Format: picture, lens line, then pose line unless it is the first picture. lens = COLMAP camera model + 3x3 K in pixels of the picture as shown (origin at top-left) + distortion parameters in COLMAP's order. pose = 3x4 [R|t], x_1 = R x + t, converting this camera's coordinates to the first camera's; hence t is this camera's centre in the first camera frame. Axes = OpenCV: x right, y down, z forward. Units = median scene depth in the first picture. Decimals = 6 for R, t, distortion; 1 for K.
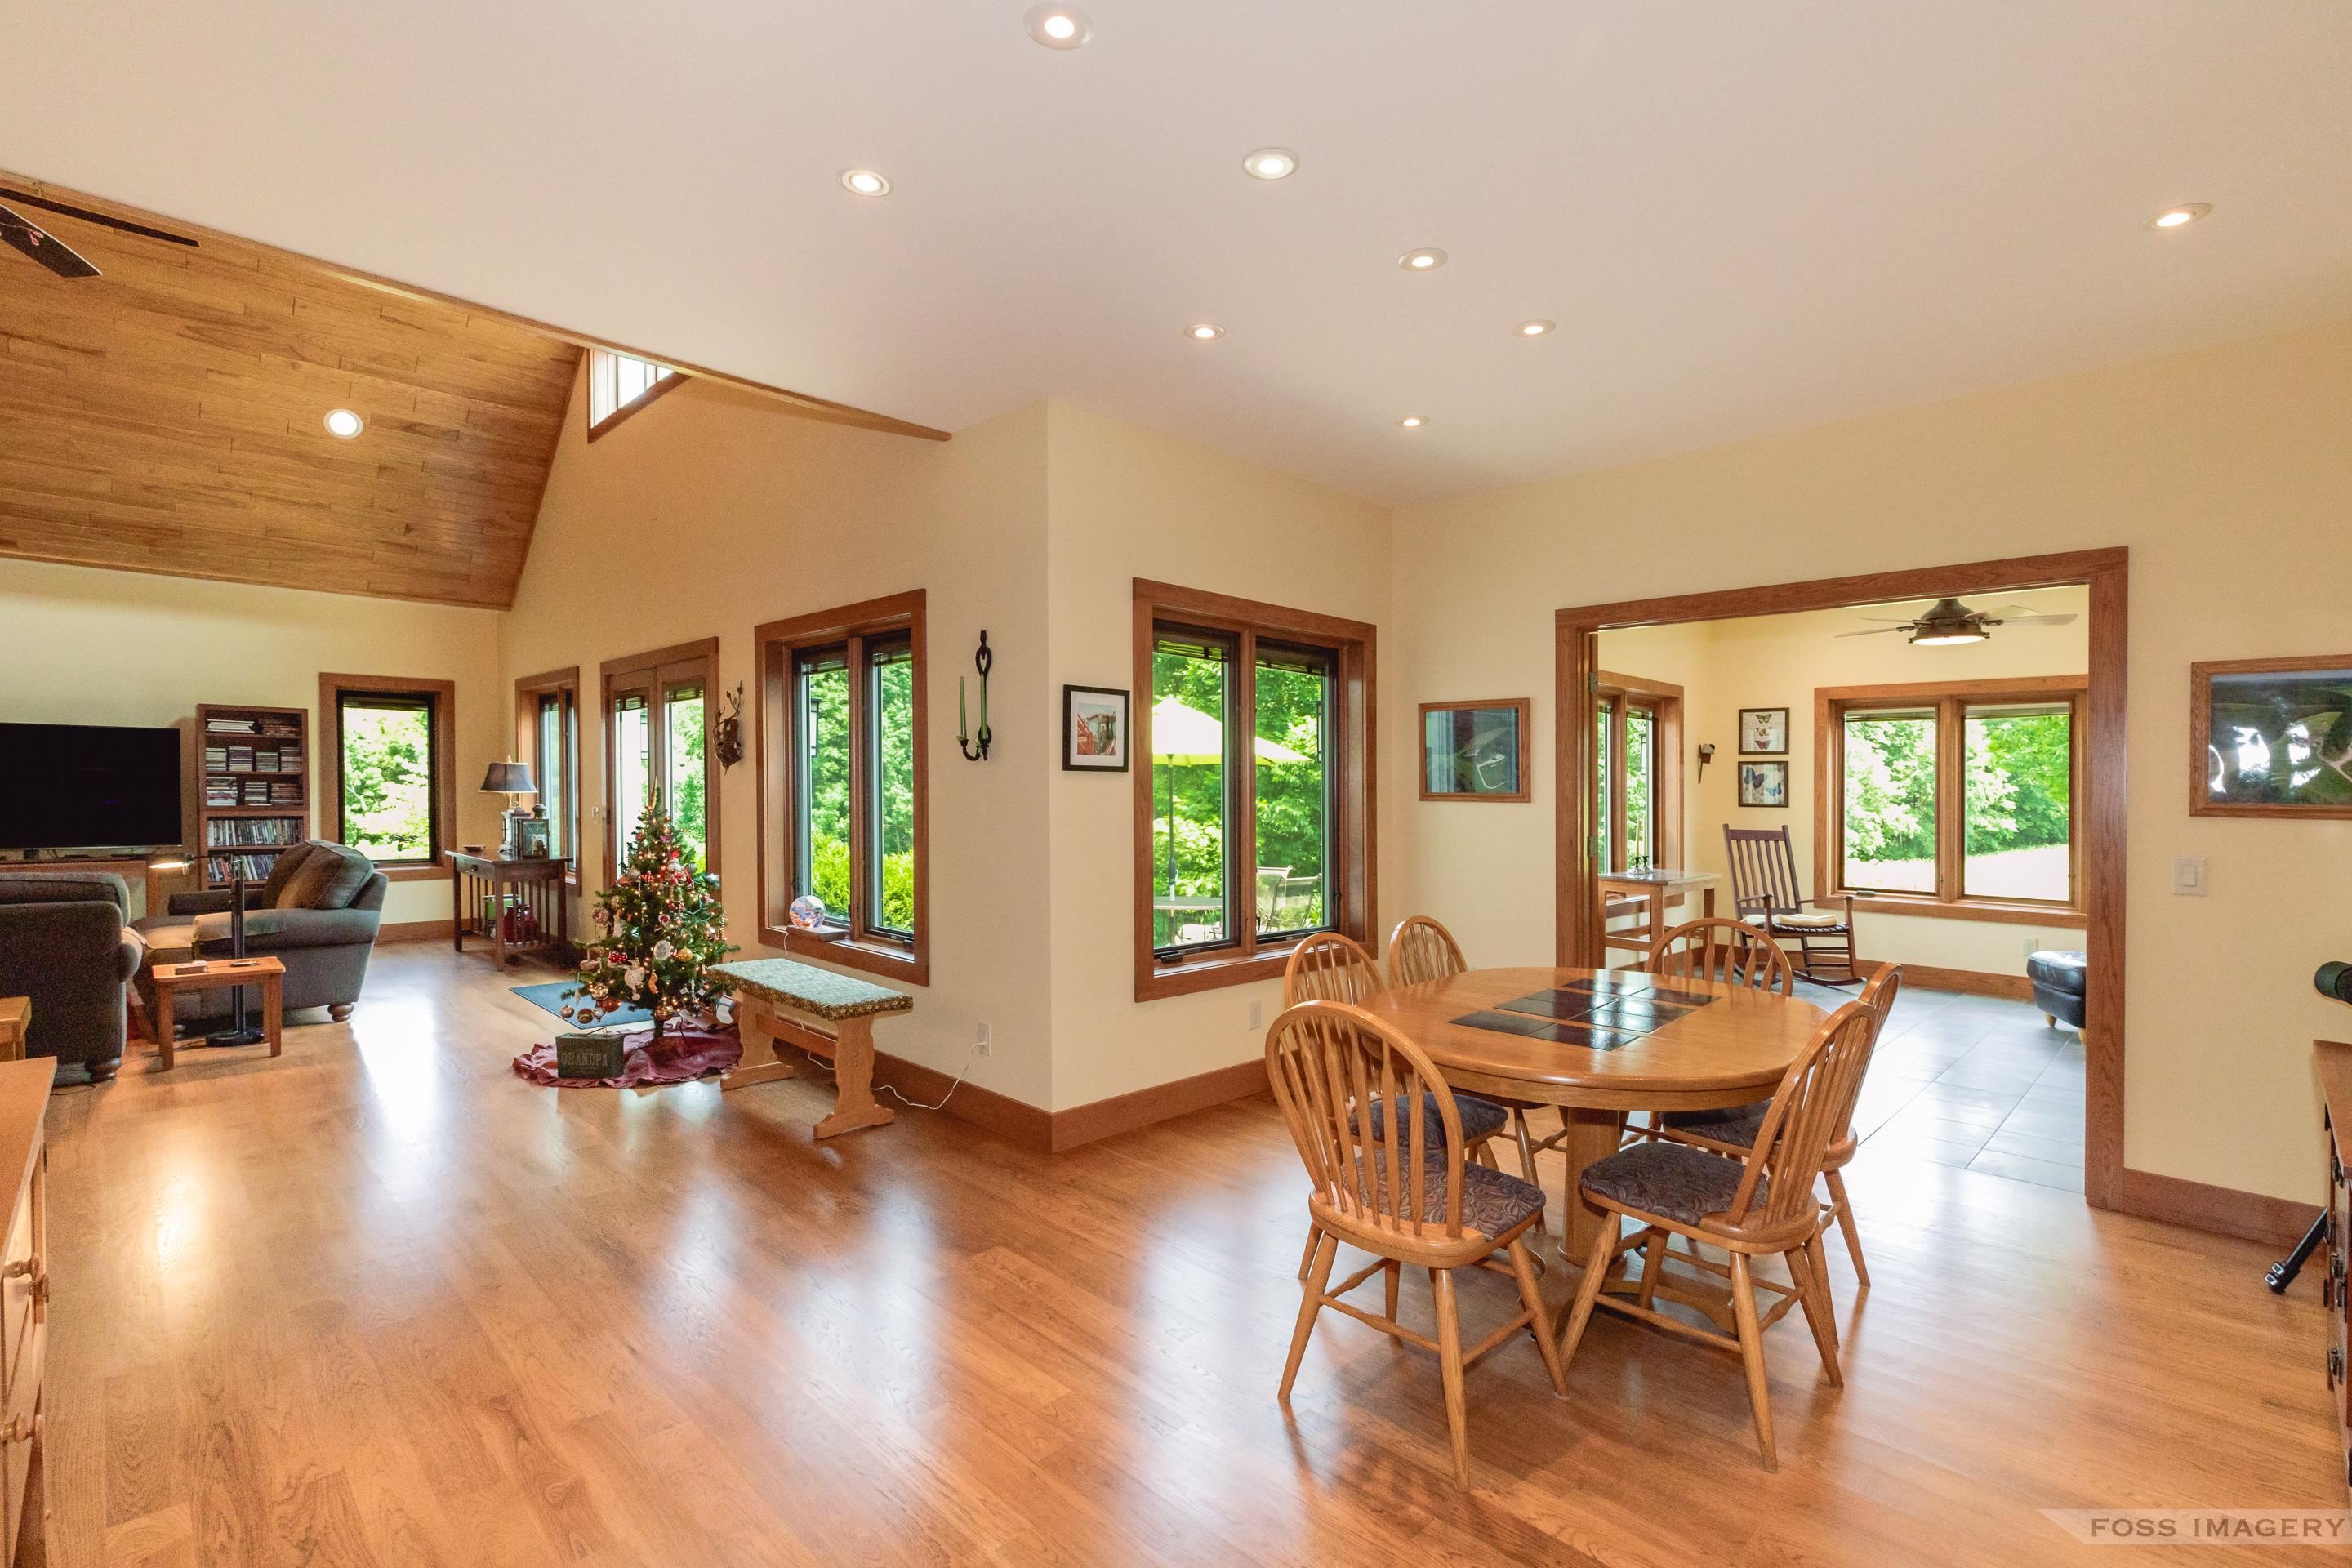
lens RADIAL K [[1064.1, 0, 1165.3], [0, 1064.1, 794.5], [0, 0, 1]] dist [0.005379, -0.003303]
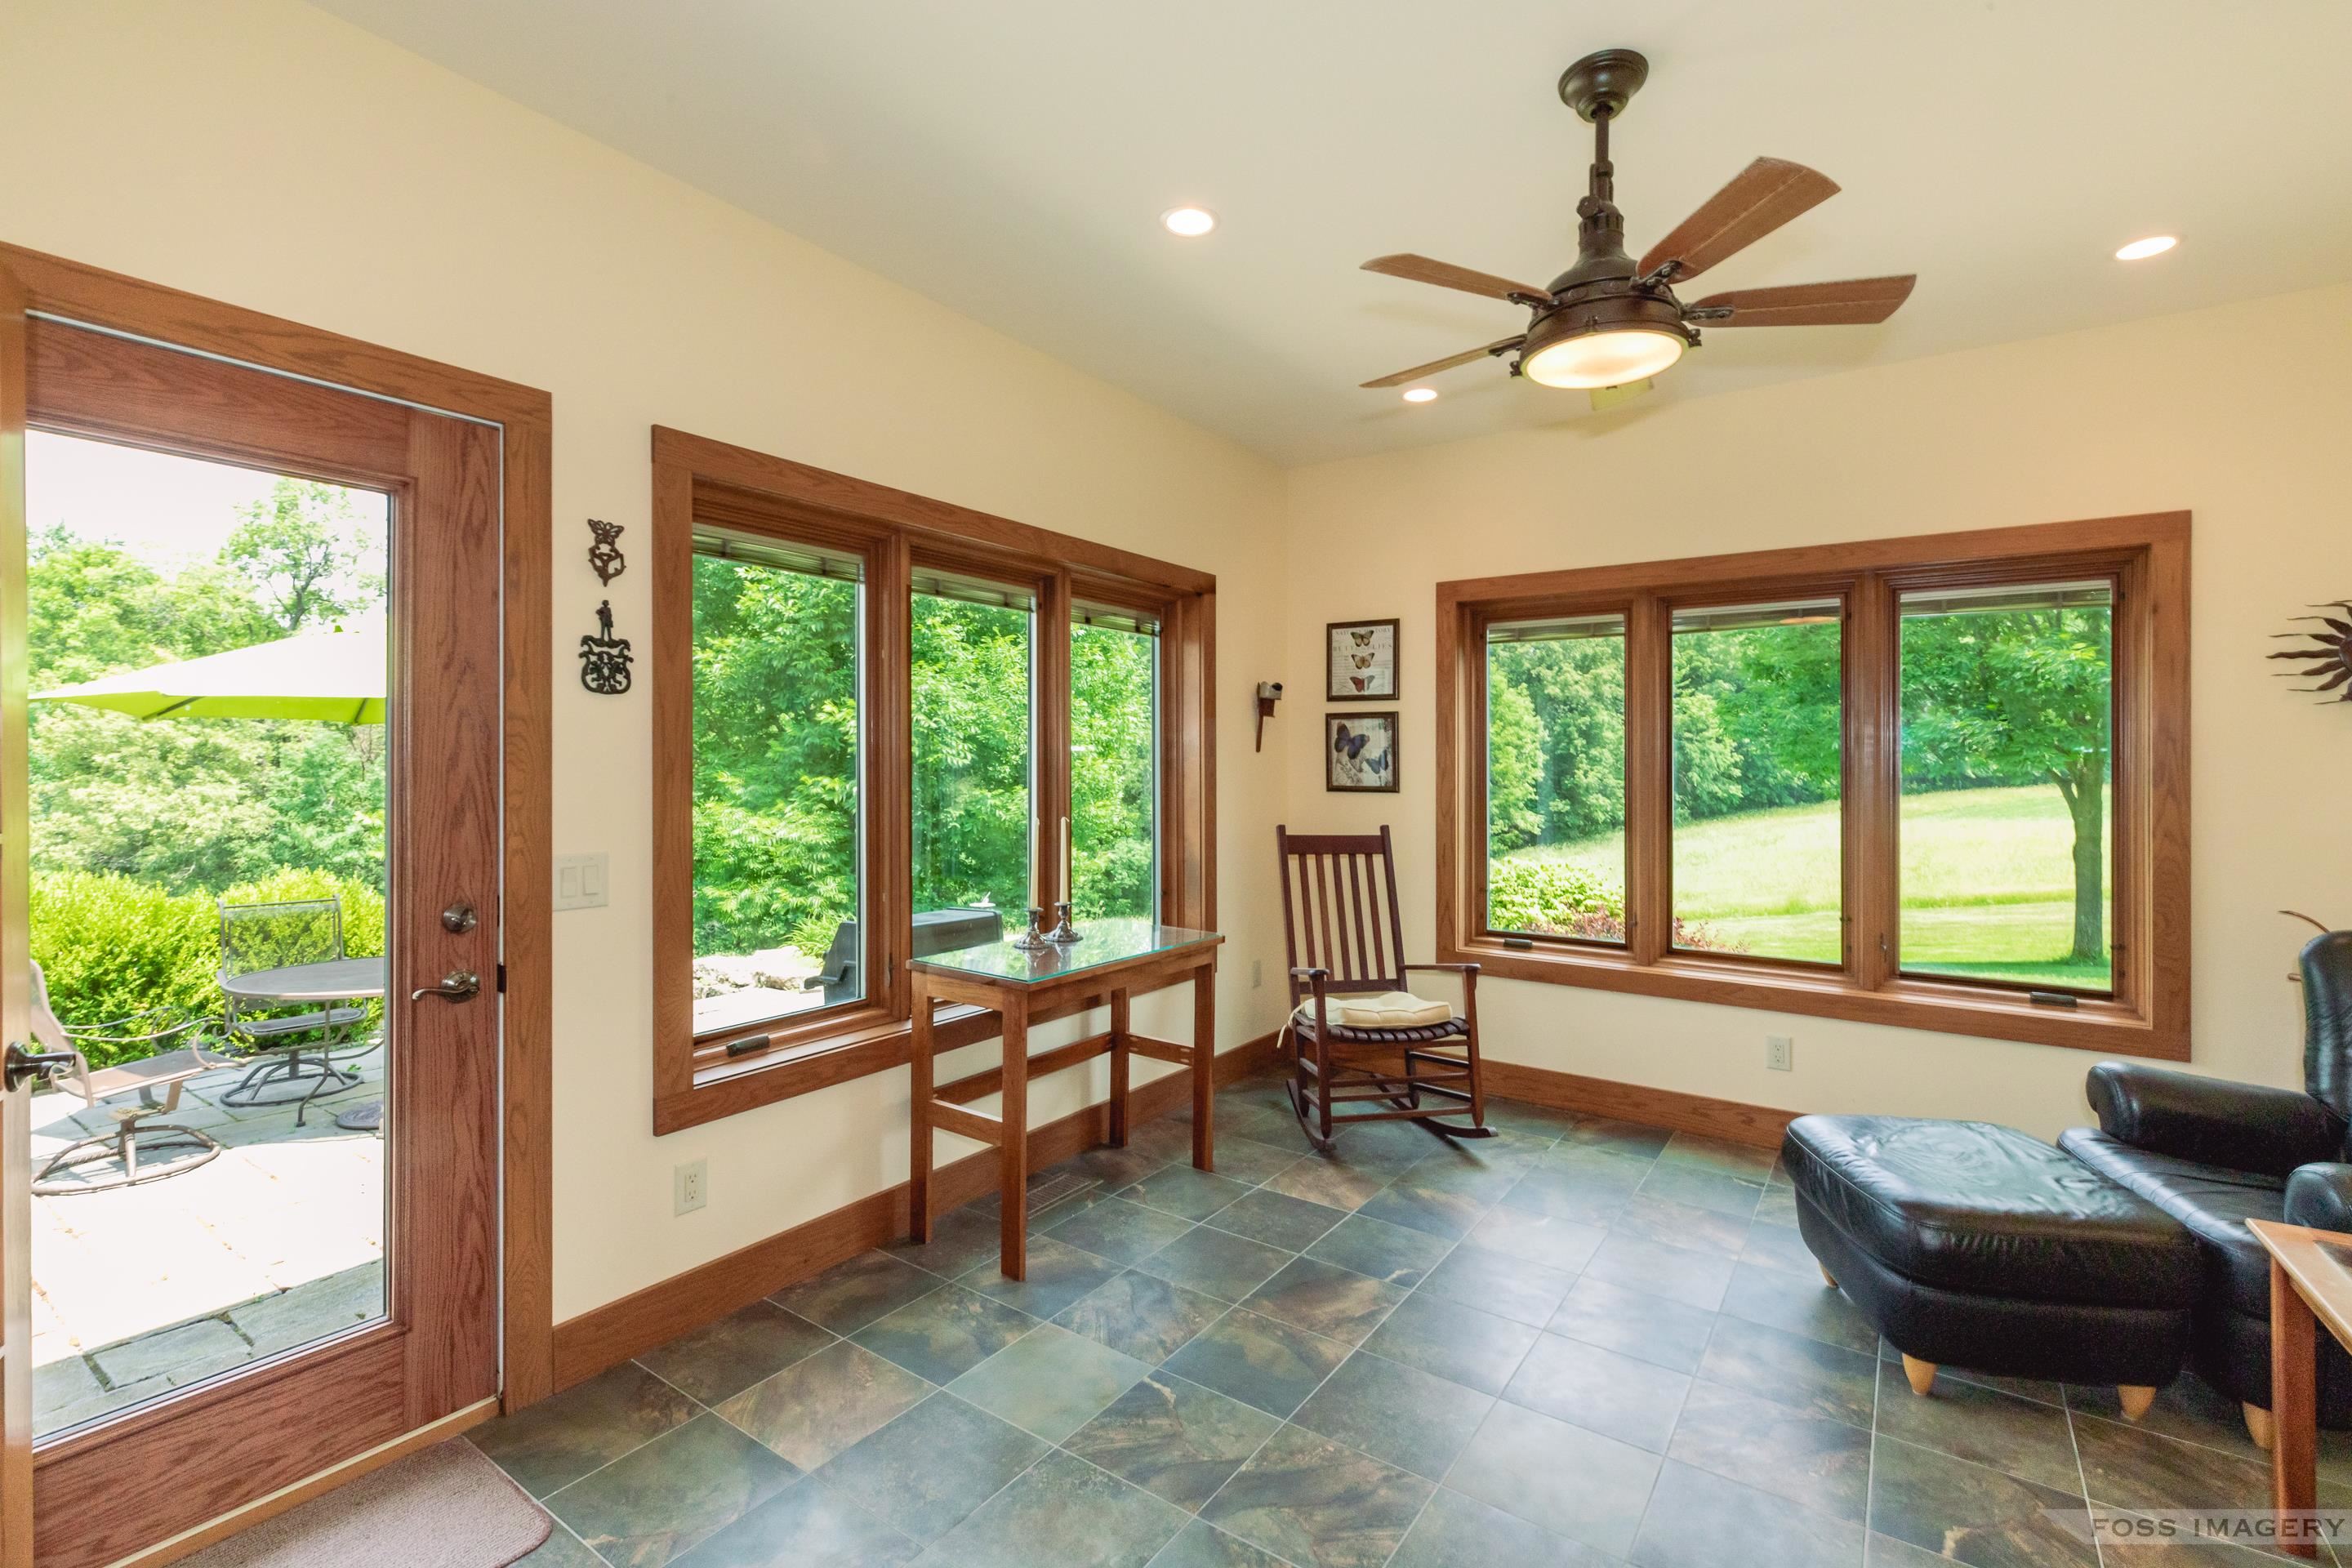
lens RADIAL K [[1064.1, 0, 1164.4], [0, 1064.1, 777.4], [0, 0, 1]] dist [0.005379, -0.003303]
pose [[0.984302, -0.009496, 0.176237, 0.365530], [0.007981, 0.999925, 0.009302, -0.002565], [-0.176312, -0.007750, 0.984304, 0.466628]]
